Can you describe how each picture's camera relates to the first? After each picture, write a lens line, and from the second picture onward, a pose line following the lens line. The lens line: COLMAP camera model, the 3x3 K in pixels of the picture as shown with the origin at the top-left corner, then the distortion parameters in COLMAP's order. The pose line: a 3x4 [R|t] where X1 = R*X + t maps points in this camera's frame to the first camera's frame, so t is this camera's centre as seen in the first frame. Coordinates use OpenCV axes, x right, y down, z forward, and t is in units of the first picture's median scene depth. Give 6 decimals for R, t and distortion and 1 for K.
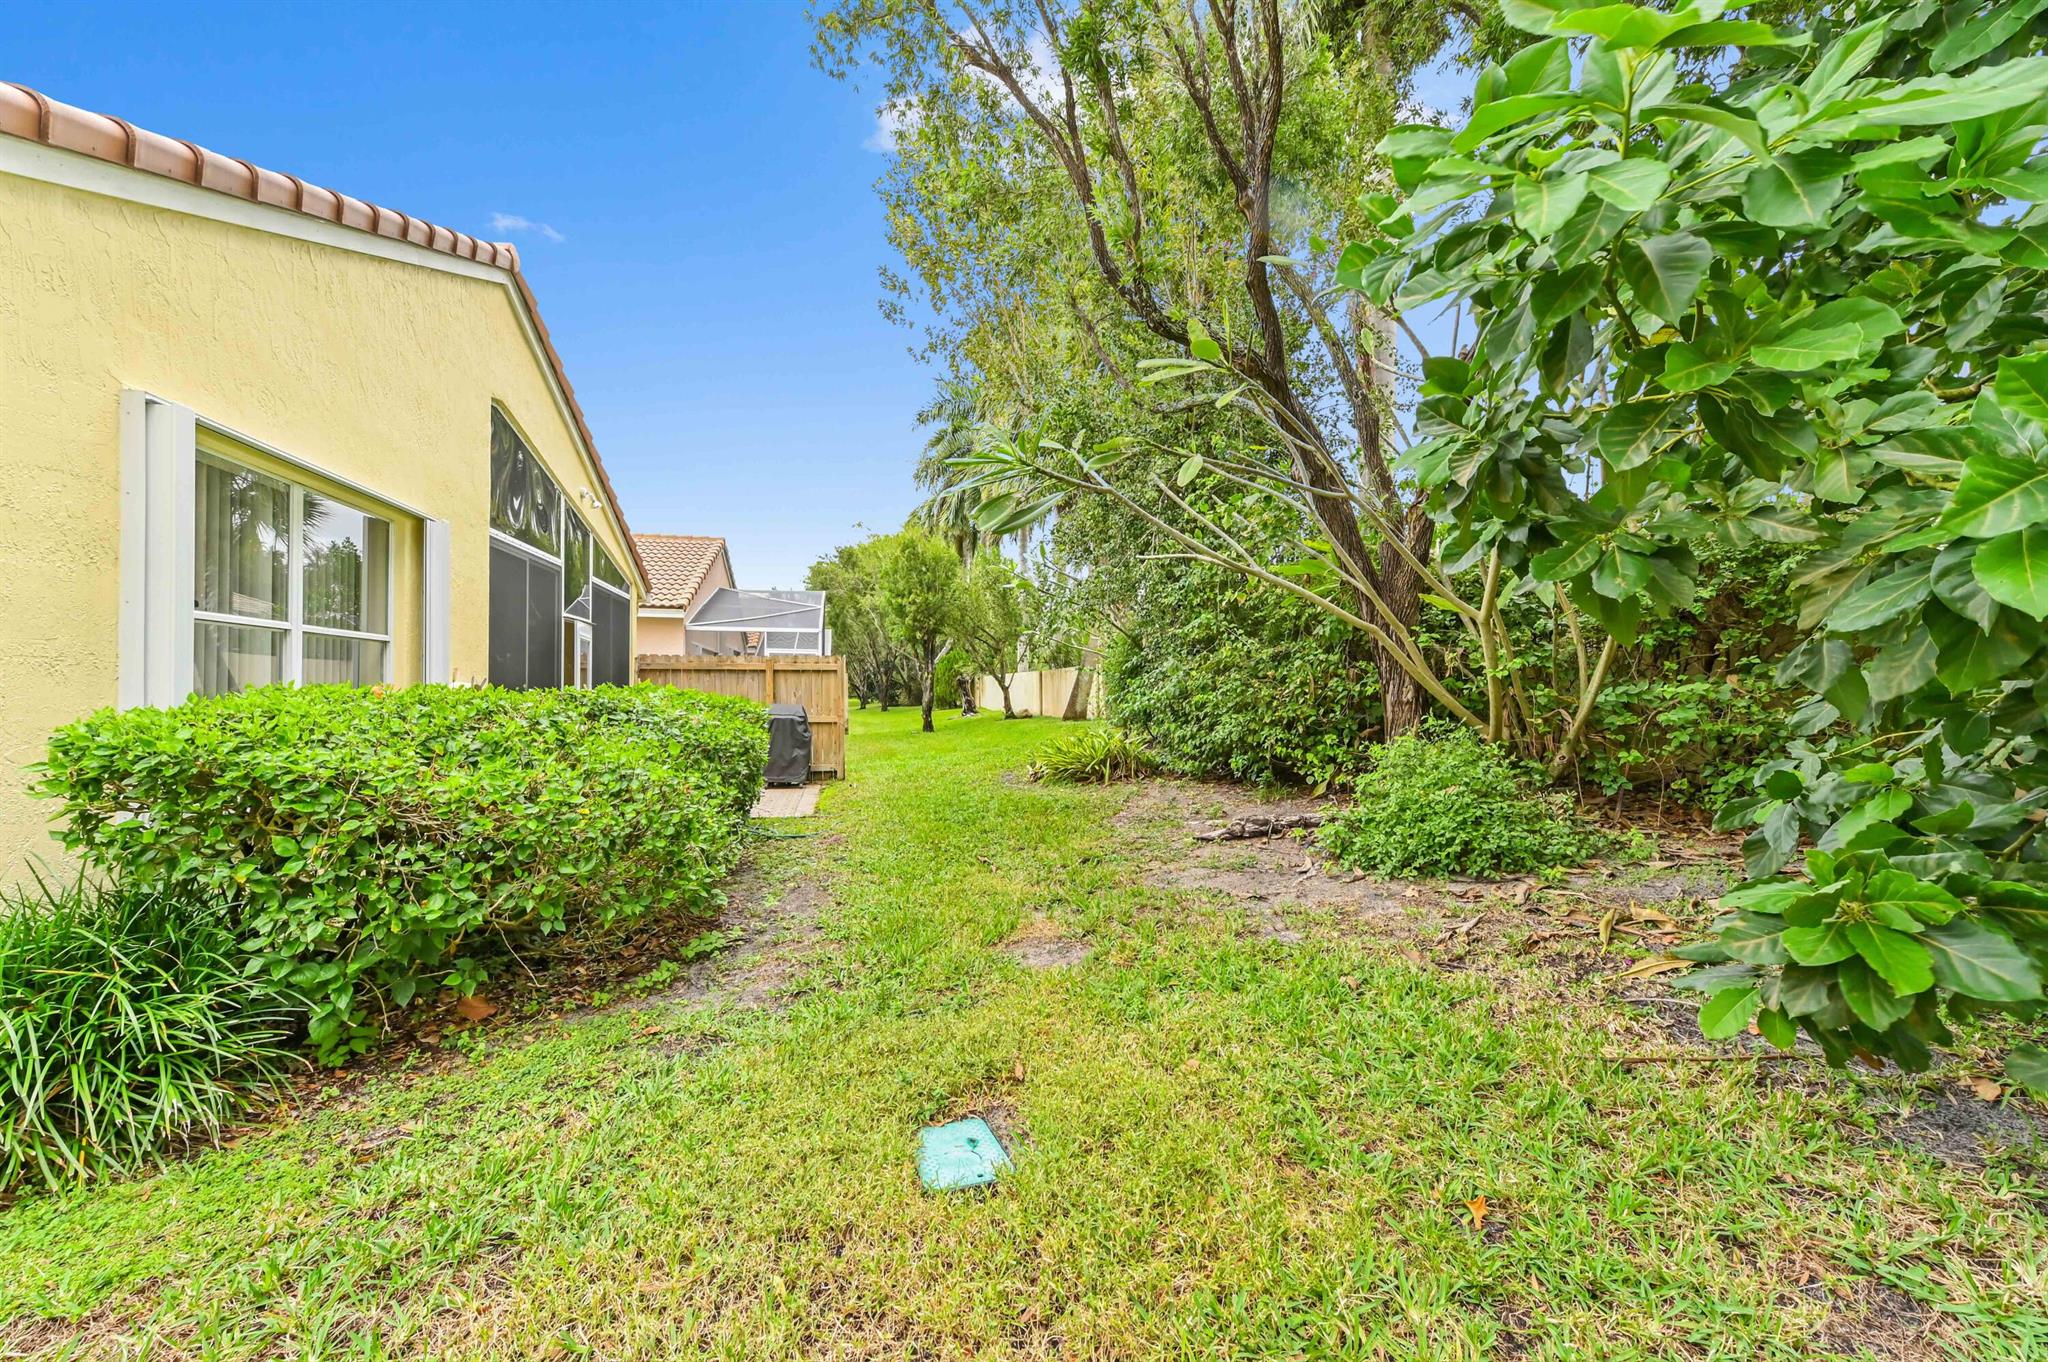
lens RADIAL K [[814.3, 0, 1024.2], [0, 814.3, 680.9], [0, 0, 1]] dist [0.013739, -0.000226]
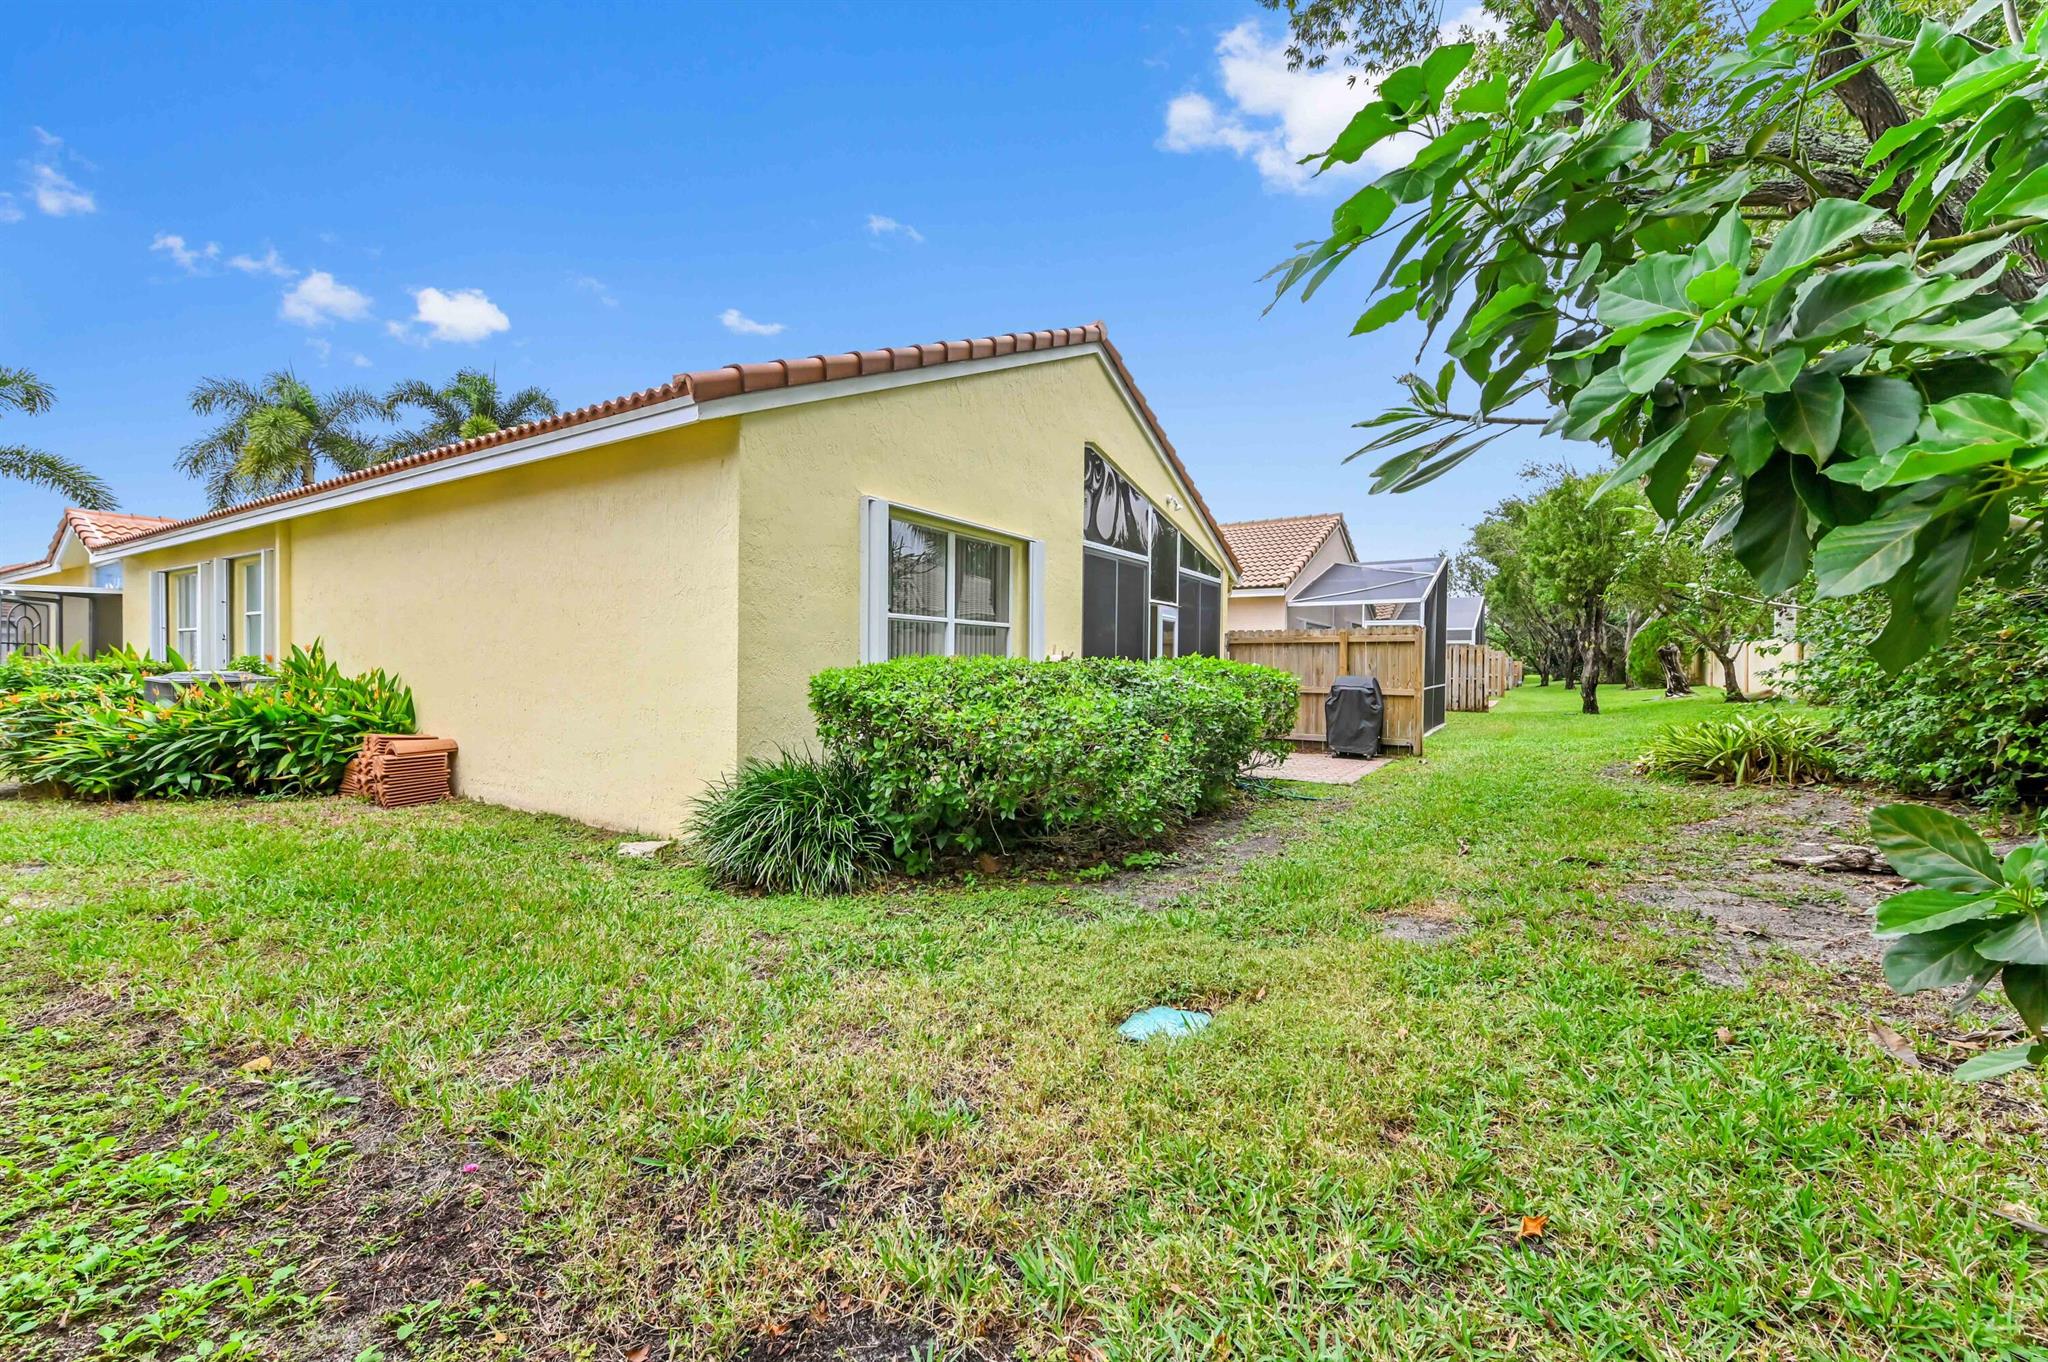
lens RADIAL K [[814.3, 0, 1012.2], [0, 814.3, 679.0], [0, 0, 1]] dist [0.013739, -0.000226]
pose [[0.683381, 0.014773, -0.729913, 0.193104], [0.006170, 0.999643, 0.026009, 0.004382], [0.730036, -0.022277, 0.683045, -0.002055]]
